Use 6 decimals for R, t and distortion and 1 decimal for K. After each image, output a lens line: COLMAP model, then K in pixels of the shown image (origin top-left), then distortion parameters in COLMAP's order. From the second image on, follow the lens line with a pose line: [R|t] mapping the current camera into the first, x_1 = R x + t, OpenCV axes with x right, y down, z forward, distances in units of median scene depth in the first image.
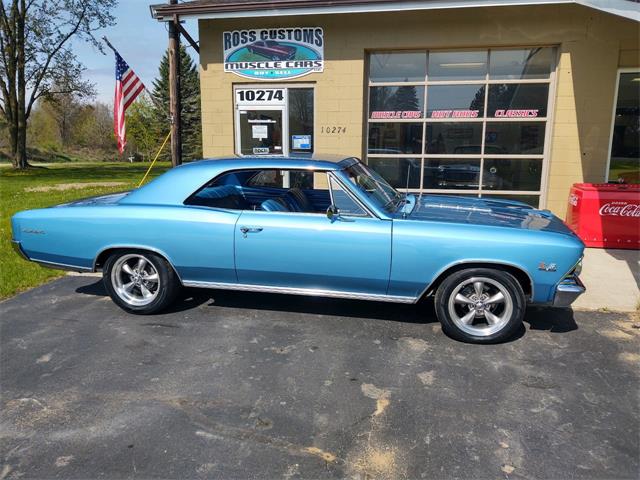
lens RADIAL K [[488.7, 0, 325.1], [0, 488.7, 231.6], [0, 0, 1]] dist [0.013733, -0.023134]
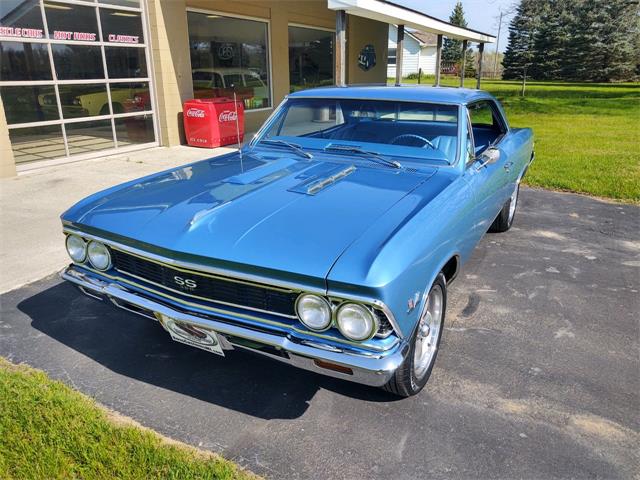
lens RADIAL K [[488.7, 0, 324.9], [0, 488.7, 236.5], [0, 0, 1]] dist [0.013733, -0.023134]
pose [[0.256361, -0.317498, 0.912948, -0.603506], [0.175169, 0.944134, 0.279154, -0.051455], [-0.950576, 0.088356, 0.297655, 0.284792]]
